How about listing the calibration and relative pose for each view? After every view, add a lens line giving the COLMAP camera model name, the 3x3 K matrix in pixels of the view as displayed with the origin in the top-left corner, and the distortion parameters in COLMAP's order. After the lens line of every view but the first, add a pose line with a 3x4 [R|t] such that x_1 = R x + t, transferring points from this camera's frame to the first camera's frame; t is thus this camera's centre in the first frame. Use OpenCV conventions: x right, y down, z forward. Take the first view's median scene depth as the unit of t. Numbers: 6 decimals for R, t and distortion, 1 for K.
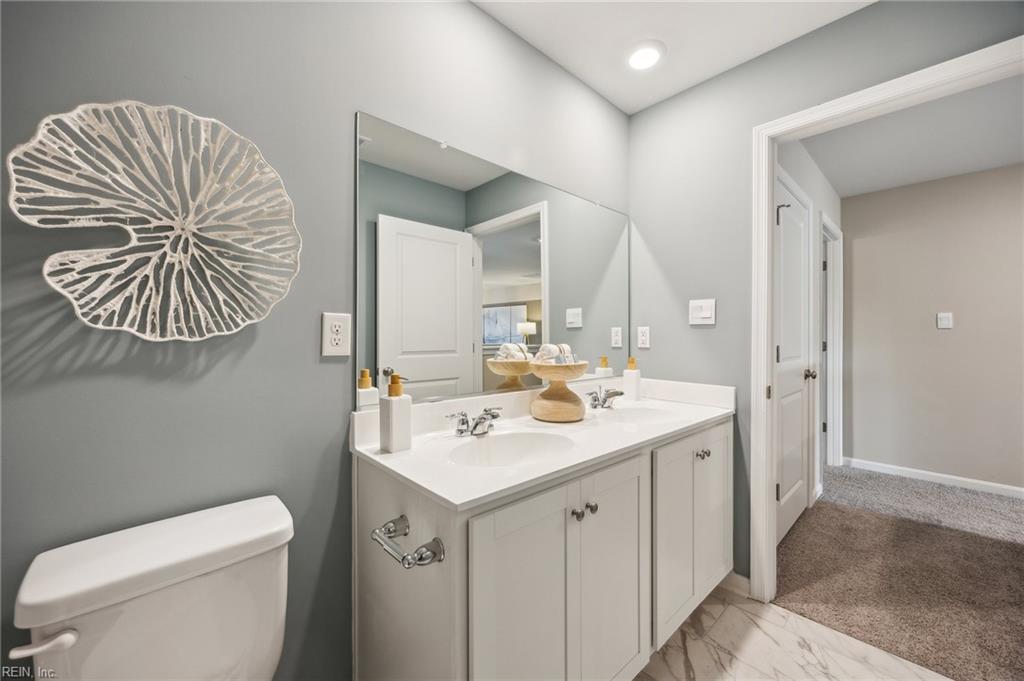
lens RADIAL K [[400.3, 0, 517.7], [0, 400.3, 335.3], [0, 0, 1]] dist [-0.000377, -0.000269]
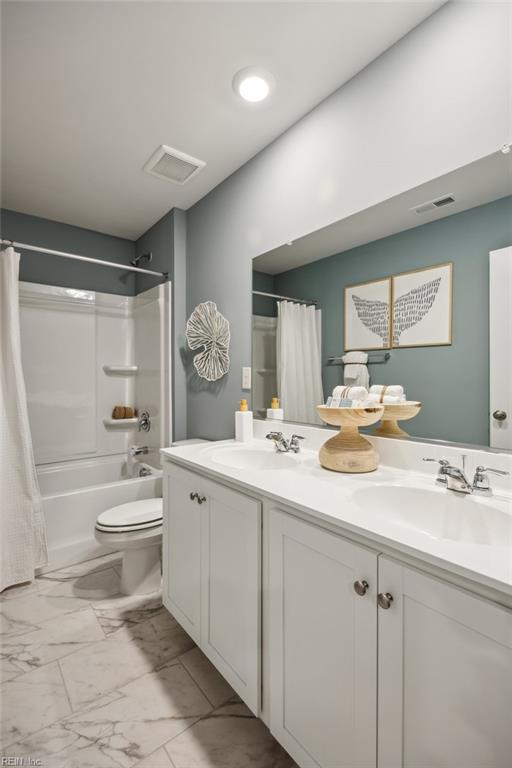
lens RADIAL K [[346.4, 0, 259.5], [0, 346.4, 385.6], [0, 0, 1]] dist [-0.001107, 0.000320]
pose [[-0.070612, 0.014132, -0.997404, 1.510047], [0.001925, 0.999900, 0.014032, 0.013525], [0.997502, -0.000929, -0.070633, 1.415571]]
